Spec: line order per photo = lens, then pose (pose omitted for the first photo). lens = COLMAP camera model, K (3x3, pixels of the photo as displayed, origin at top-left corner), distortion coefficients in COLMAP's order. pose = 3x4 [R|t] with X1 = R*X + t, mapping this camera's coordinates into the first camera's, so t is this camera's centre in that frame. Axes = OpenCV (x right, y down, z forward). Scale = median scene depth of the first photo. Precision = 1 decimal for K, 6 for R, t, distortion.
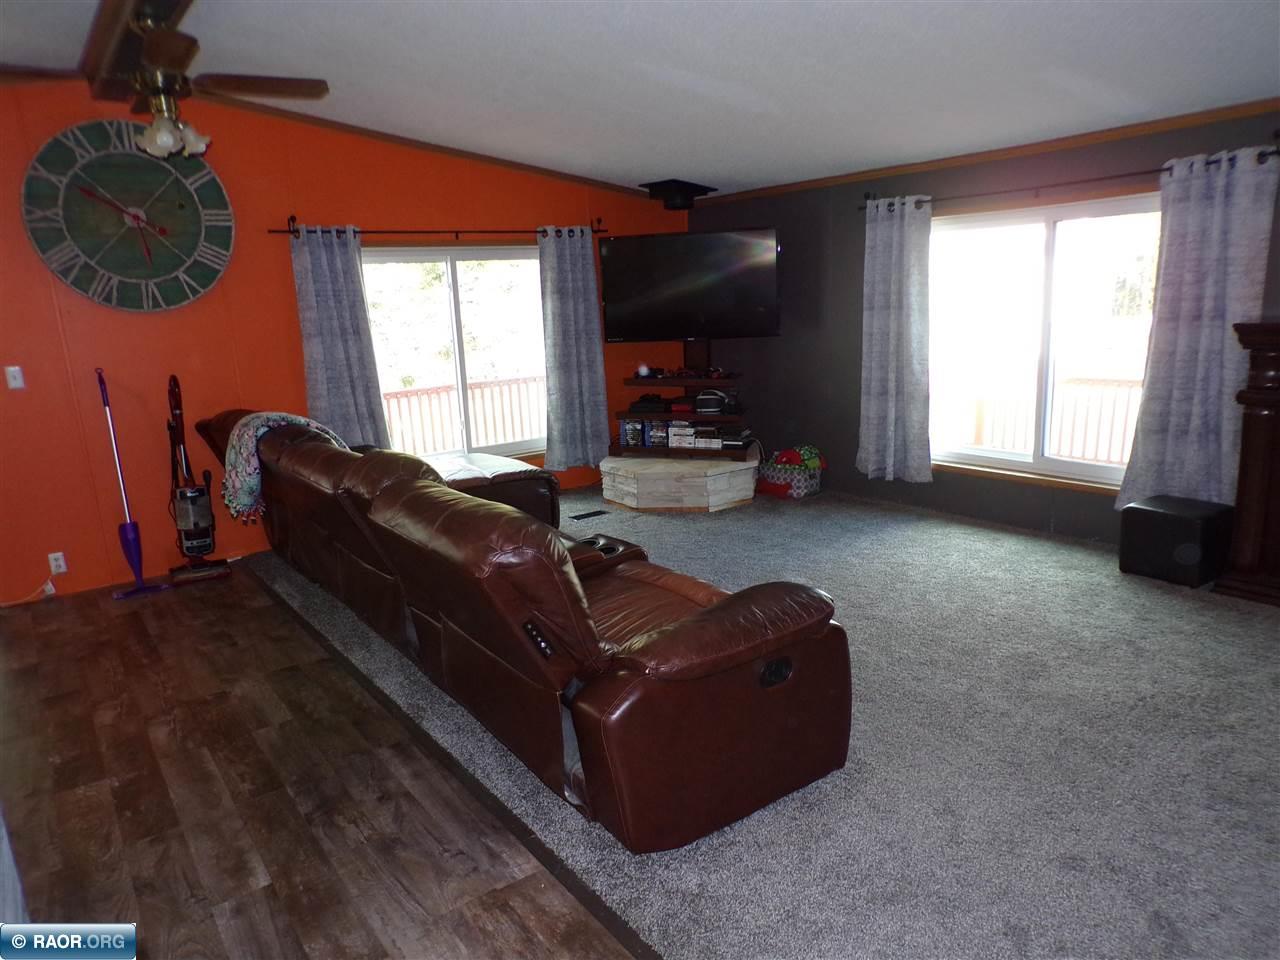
lens RADIAL K [[861.3, 0, 639.9], [0, 861.3, 482.5], [0, 0, 1]] dist [-0.007877, 0.007321]
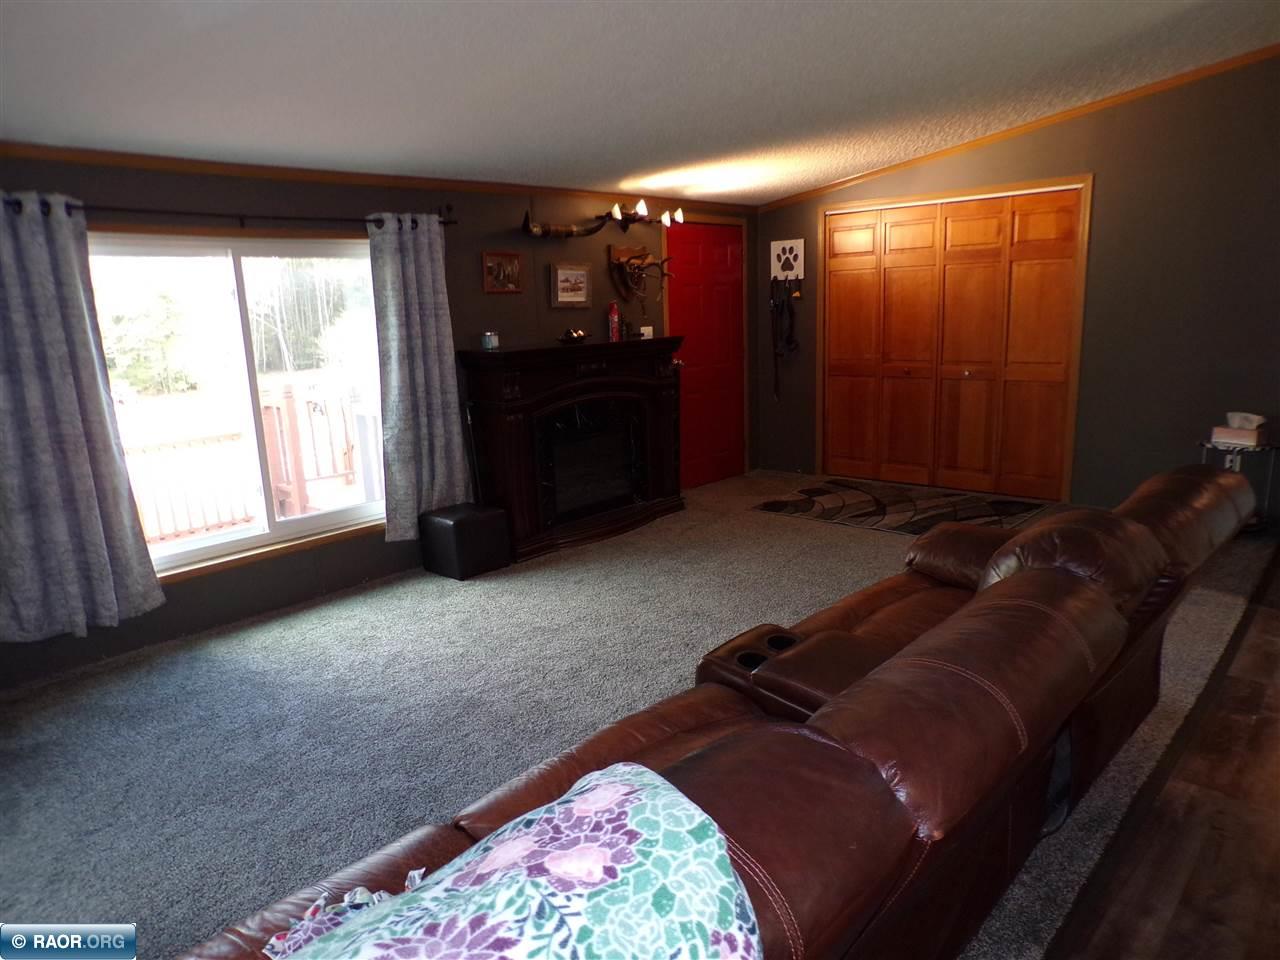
lens RADIAL K [[861.3, 0, 642.7], [0, 861.3, 485.4], [0, 0, 1]] dist [-0.007877, 0.007321]
pose [[-0.198100, -0.152886, 0.968185, -0.492317], [0.253870, 0.946052, 0.201335, -0.160274], [-0.946735, 0.285678, -0.148599, 0.828463]]
